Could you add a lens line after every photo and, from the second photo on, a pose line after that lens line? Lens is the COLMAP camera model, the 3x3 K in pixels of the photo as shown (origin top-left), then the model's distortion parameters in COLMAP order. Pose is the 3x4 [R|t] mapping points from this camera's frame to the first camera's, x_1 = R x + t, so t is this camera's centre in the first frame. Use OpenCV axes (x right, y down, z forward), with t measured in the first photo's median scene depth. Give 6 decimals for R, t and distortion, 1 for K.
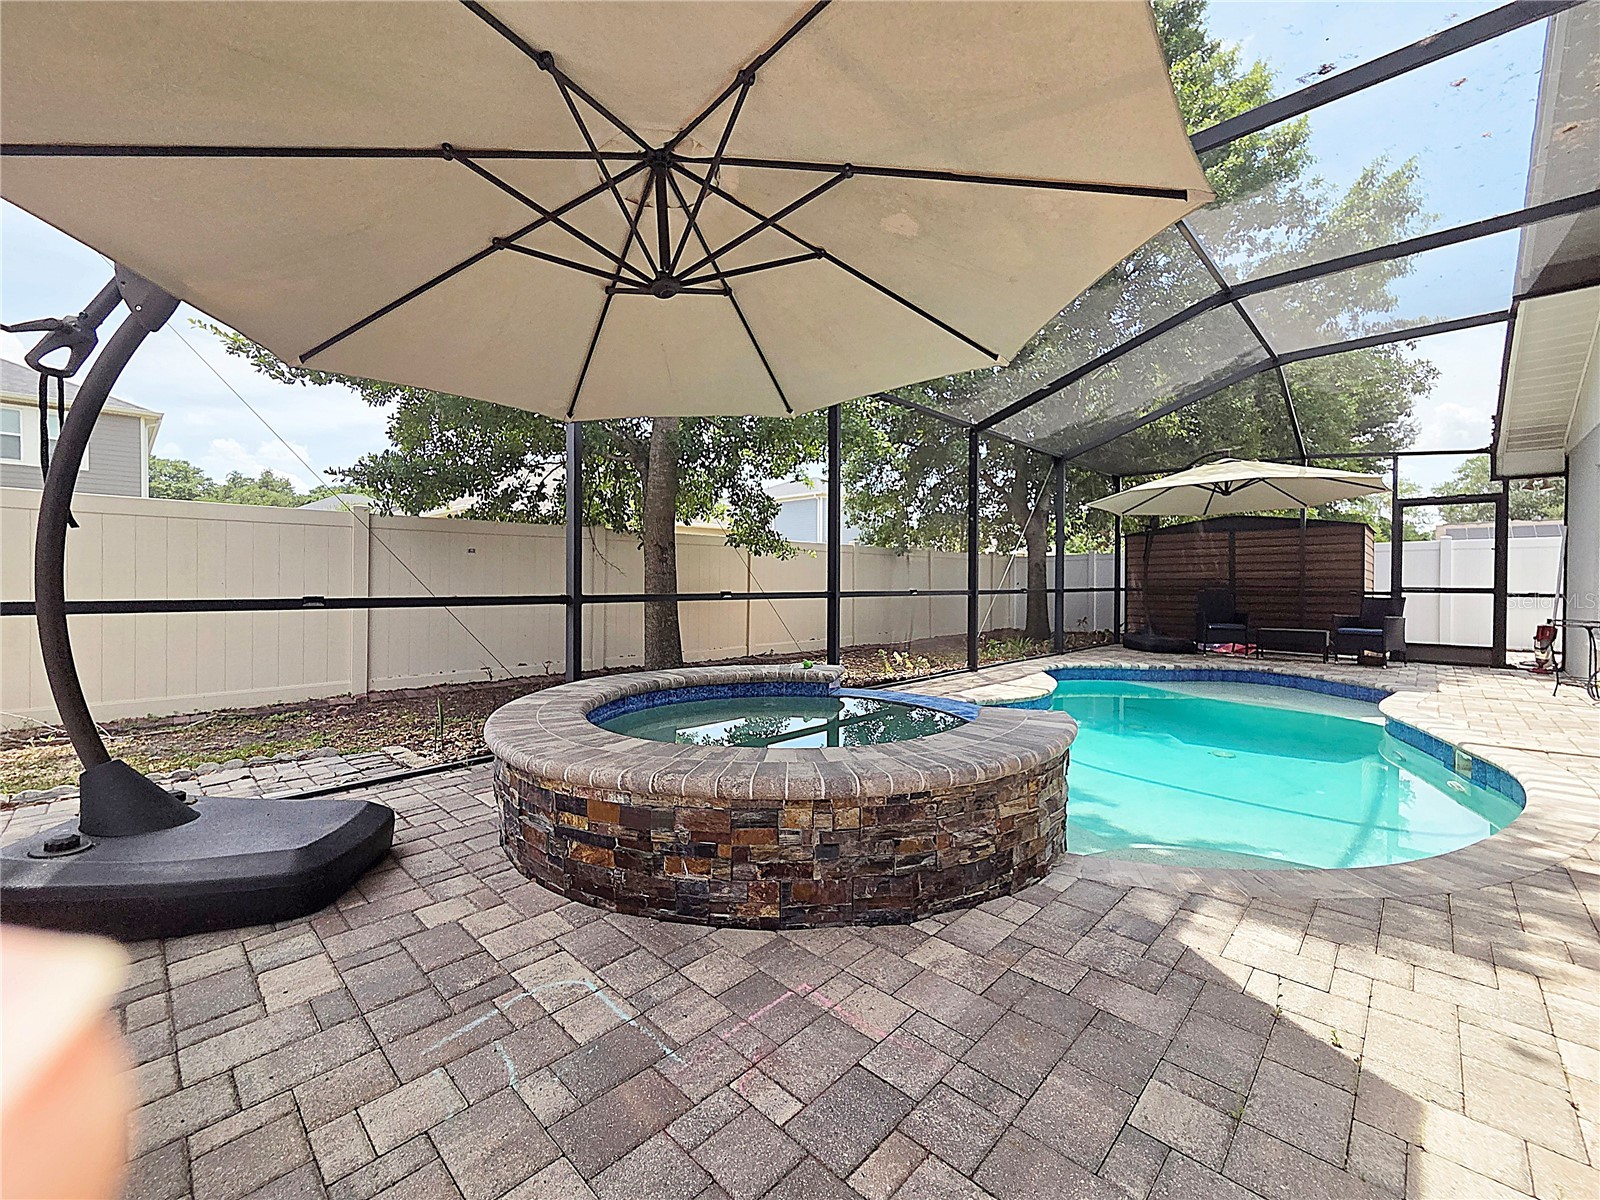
lens RADIAL K [[656.4, 0, 796.1], [0, 656.4, 589.4], [0, 0, 1]] dist [0.000184, -0.000043]
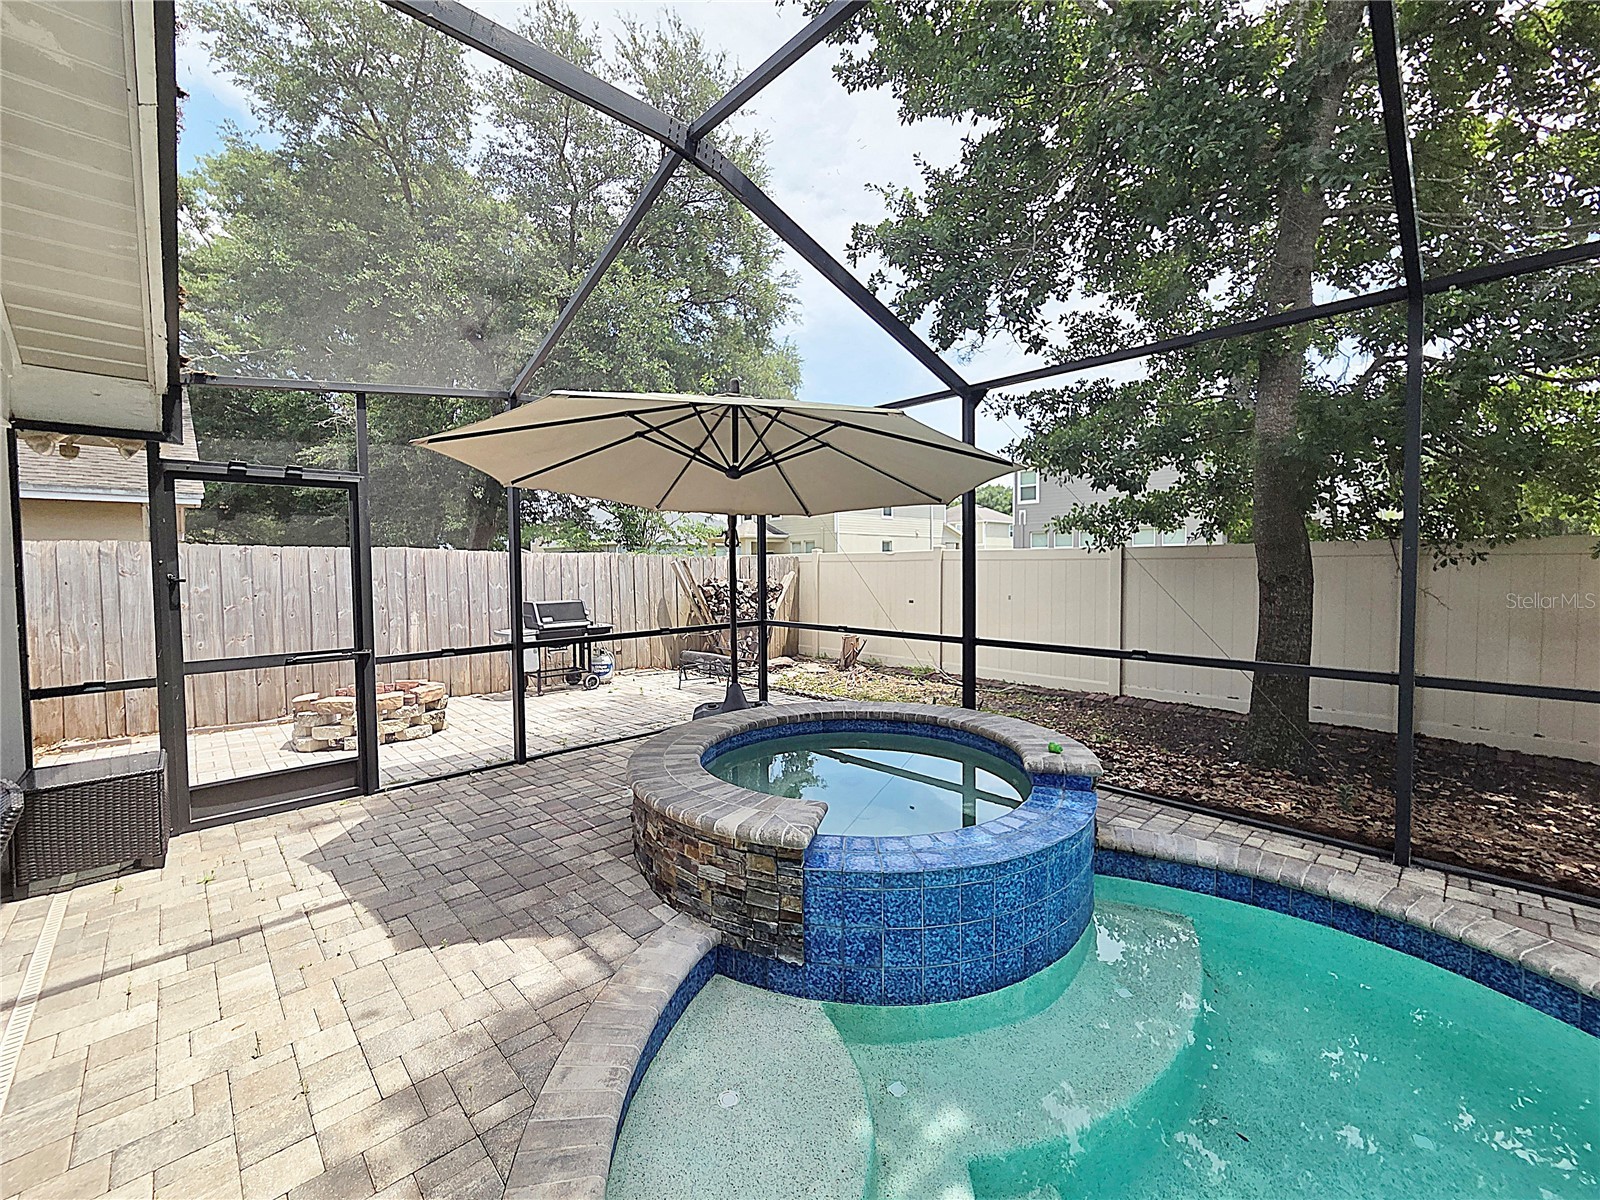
lens RADIAL K [[656.4, 0, 796.1], [0, 656.4, 589.4], [0, 0, 1]] dist [0.000184, -0.000043]
pose [[-0.038155, 0.036265, -0.998614, 2.075865], [-0.002391, 0.999335, 0.036382, -0.286516], [0.999269, 0.003775, -0.038043, 1.654388]]
